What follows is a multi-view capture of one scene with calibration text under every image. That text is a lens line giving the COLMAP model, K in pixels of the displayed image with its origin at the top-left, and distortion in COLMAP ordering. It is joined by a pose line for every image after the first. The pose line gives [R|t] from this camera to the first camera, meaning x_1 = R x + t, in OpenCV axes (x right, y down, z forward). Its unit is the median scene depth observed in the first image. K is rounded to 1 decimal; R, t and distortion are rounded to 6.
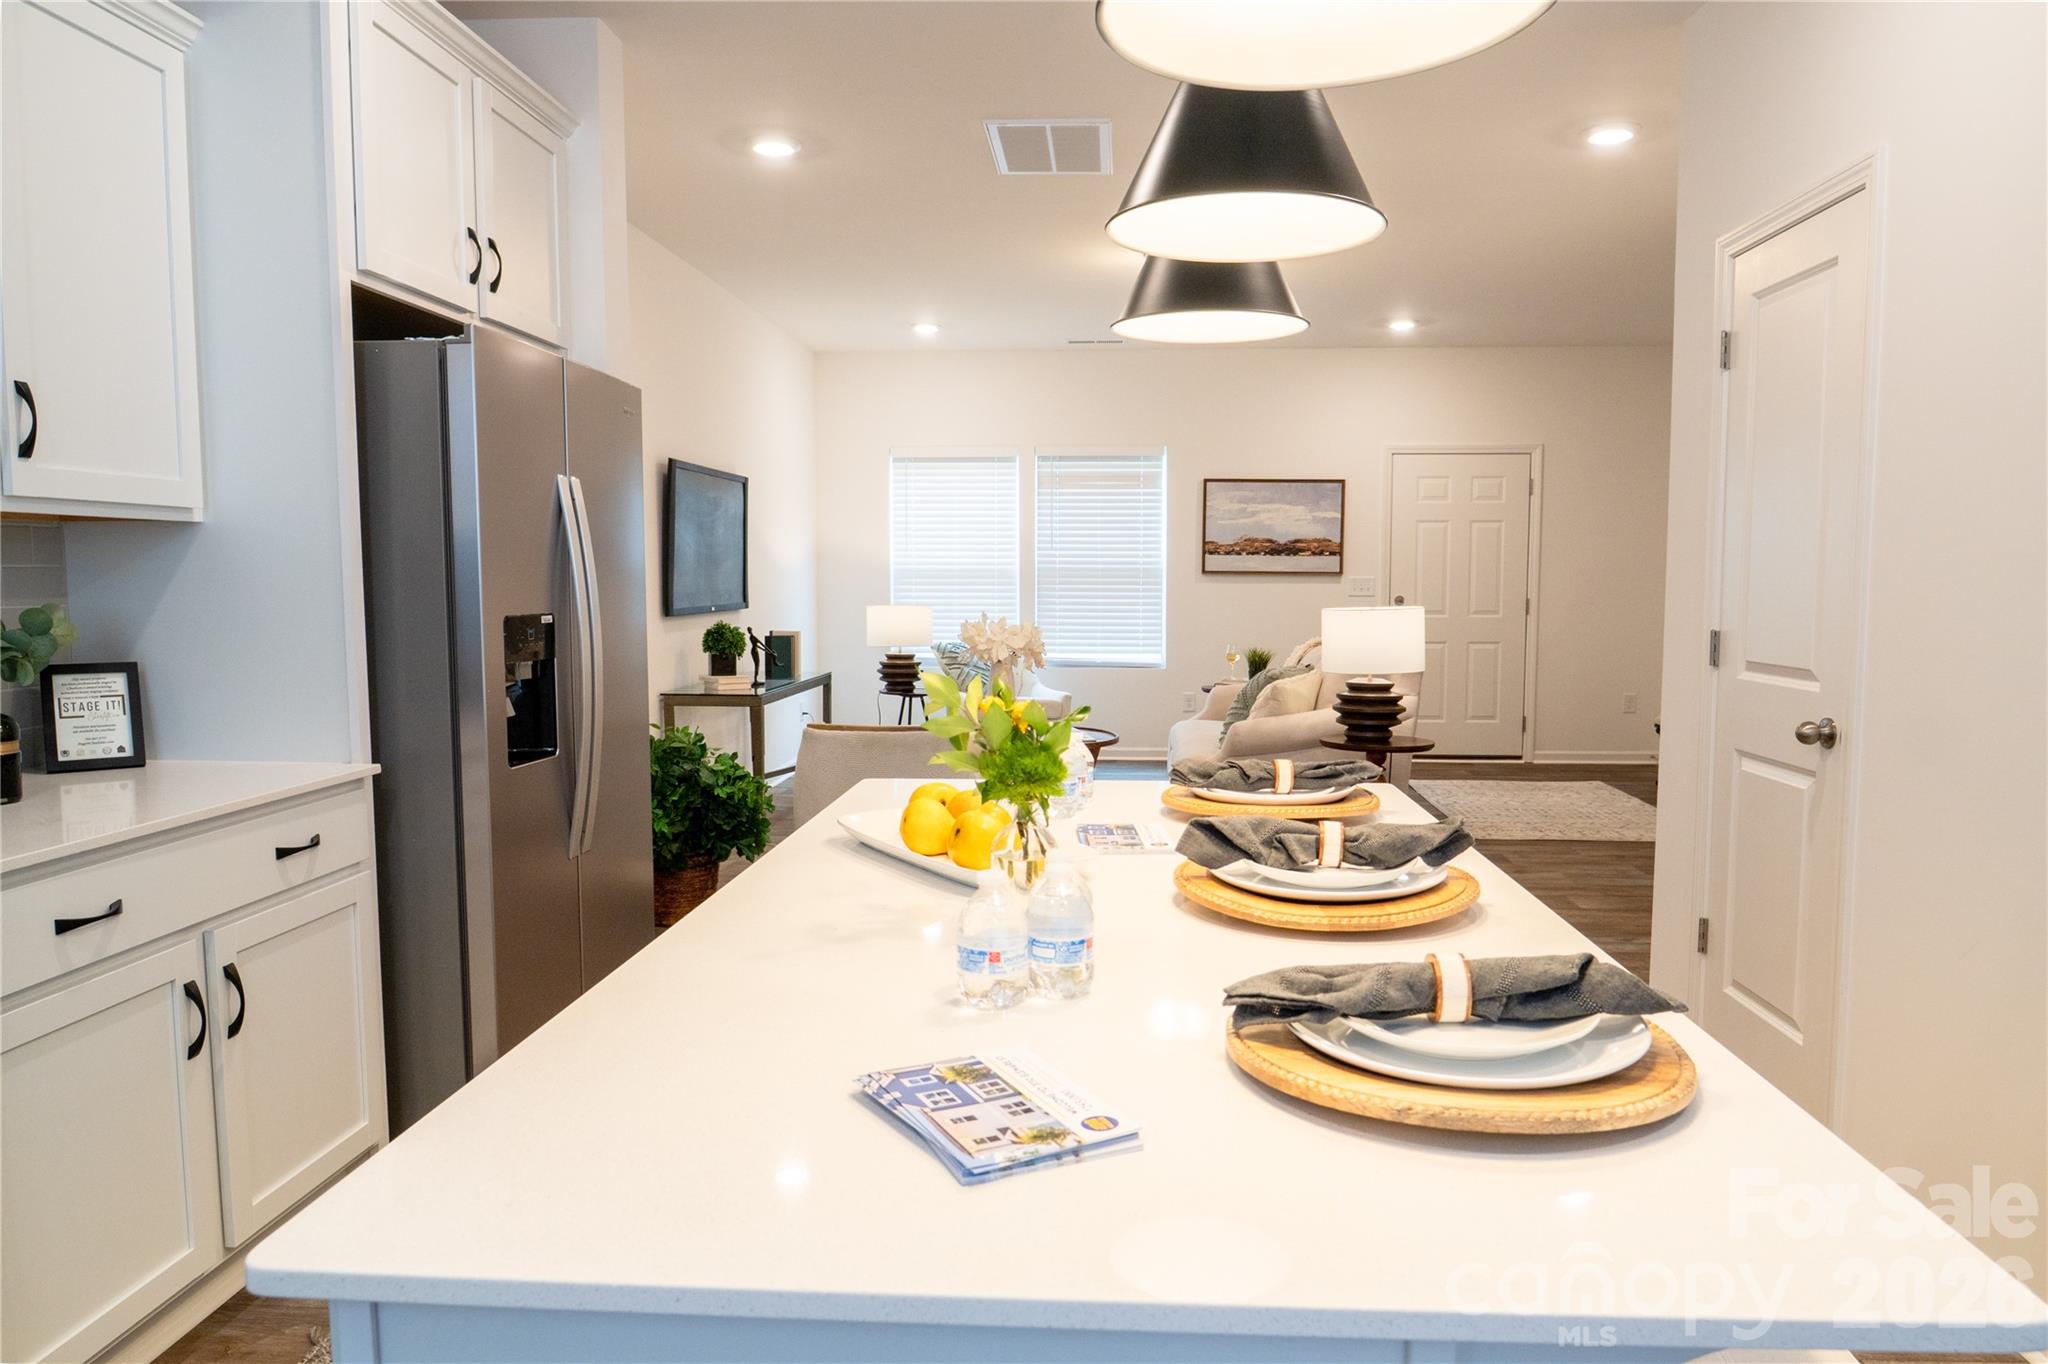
lens RADIAL K [[1288.2, 0, 1036.2], [0, 1288.2, 691.5], [0, 0, 1]] dist [-0.014499, 0.001226]
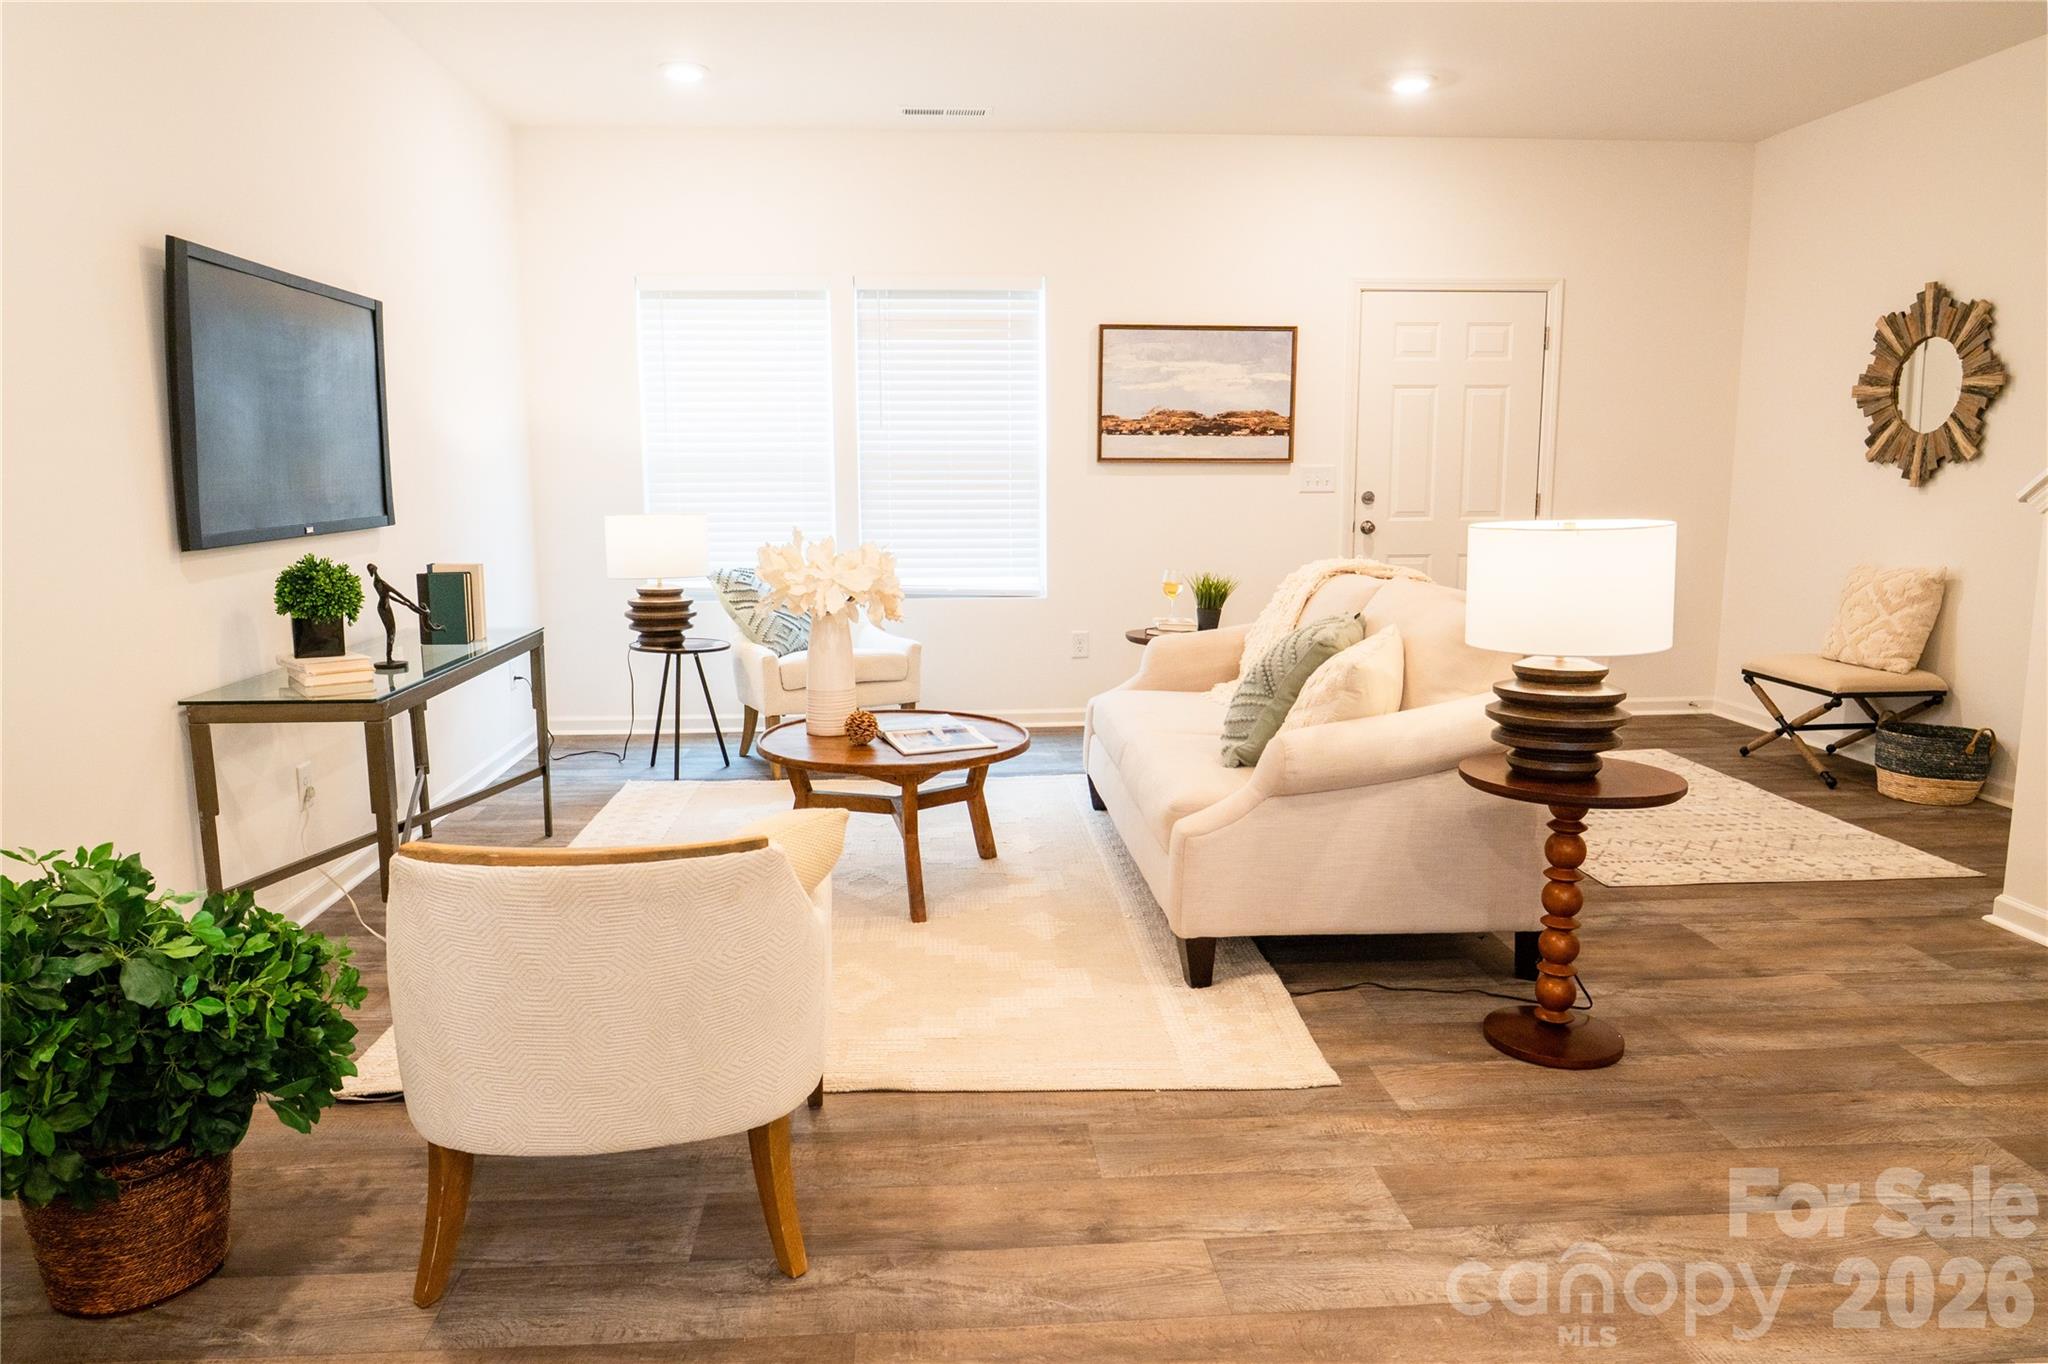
lens RADIAL K [[1317.3, 0, 983.1], [0, 1317.3, 682.8], [0, 0, 1]] dist [-0.017956, -0.000162]
pose [[0.992256, -0.026465, 0.121360, -0.025223], [0.017556, 0.997111, 0.073898, -0.027957], [-0.122965, -0.071195, 0.989854, 0.315019]]
